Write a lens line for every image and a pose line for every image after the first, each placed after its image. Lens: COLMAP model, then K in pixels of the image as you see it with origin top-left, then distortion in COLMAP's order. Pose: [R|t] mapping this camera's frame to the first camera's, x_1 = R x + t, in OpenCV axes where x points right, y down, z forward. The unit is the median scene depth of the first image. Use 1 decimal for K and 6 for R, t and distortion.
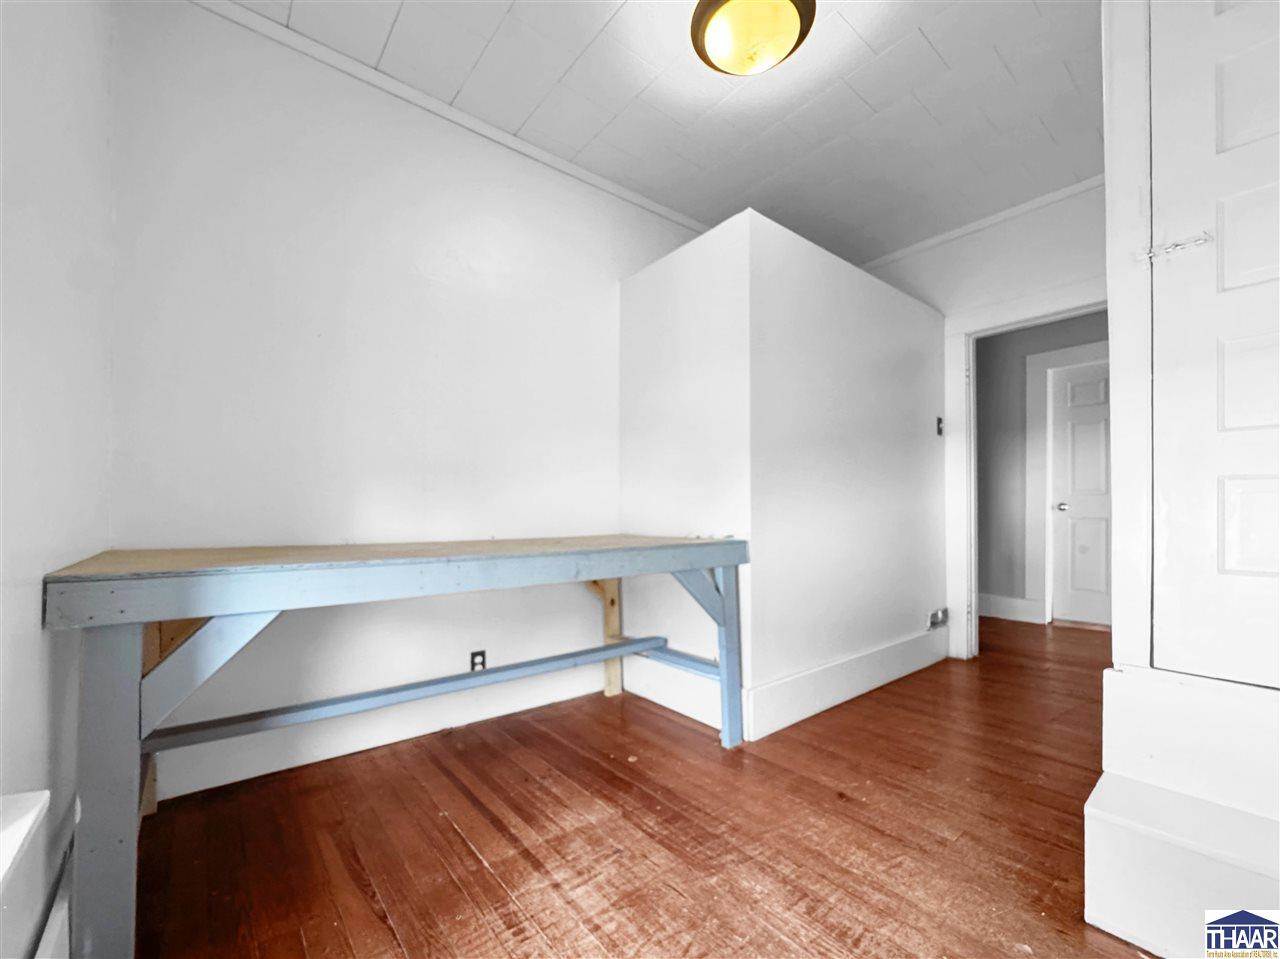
lens RADIAL K [[523.7, 0, 634.7], [0, 523.7, 478.5], [0, 0, 1]] dist [-0.000309, 0.000152]
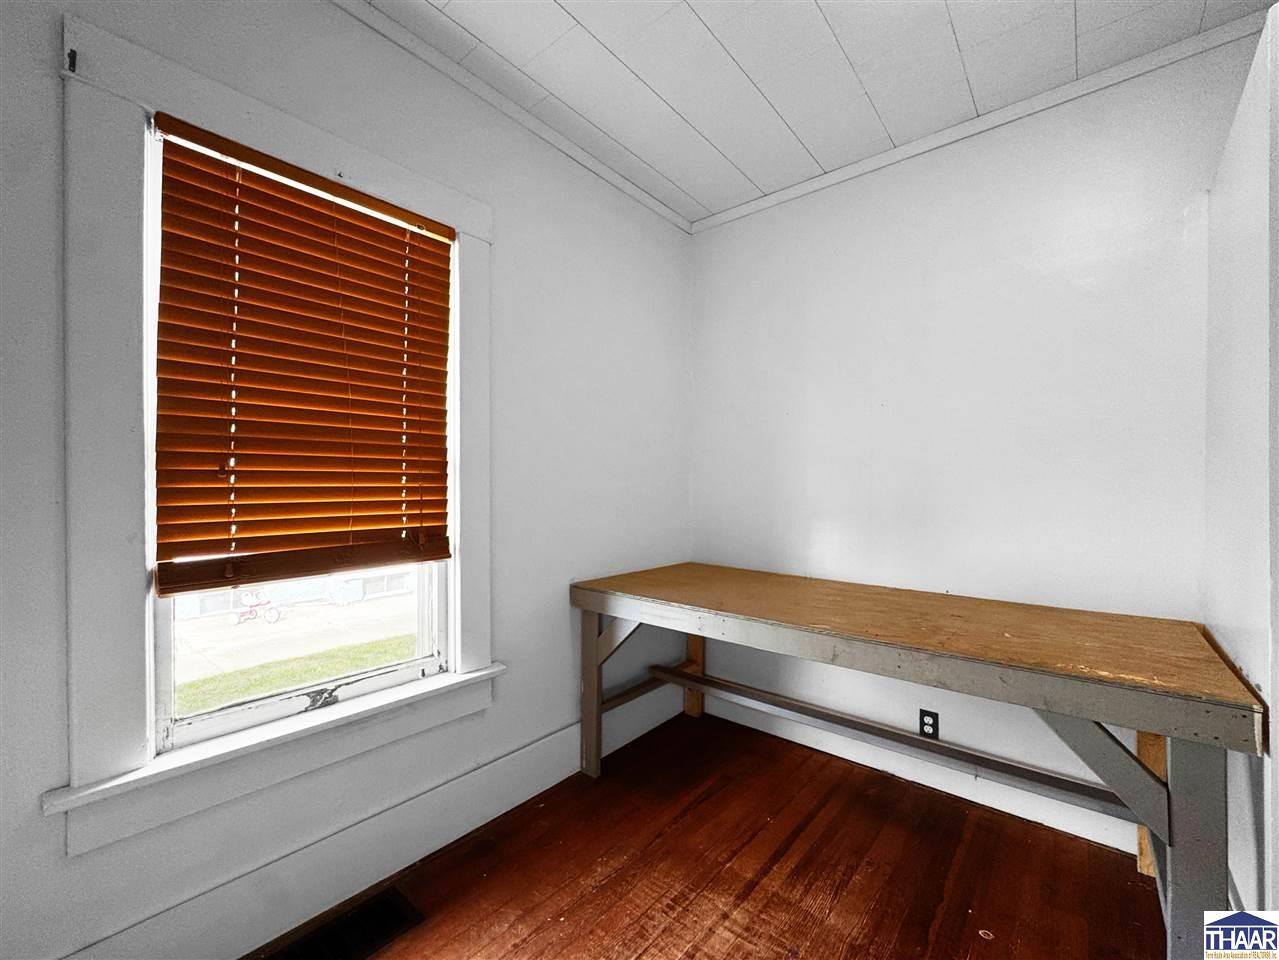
lens RADIAL K [[542.3, 0, 656.2], [0, 542.3, 483.7], [0, 0, 1]] dist [-0.000951, -0.000039]
pose [[0.206780, -0.000116, -0.978388, 0.894325], [0.054957, 0.998423, 0.011497, -0.180182], [0.976843, -0.056146, 0.206460, 0.592063]]
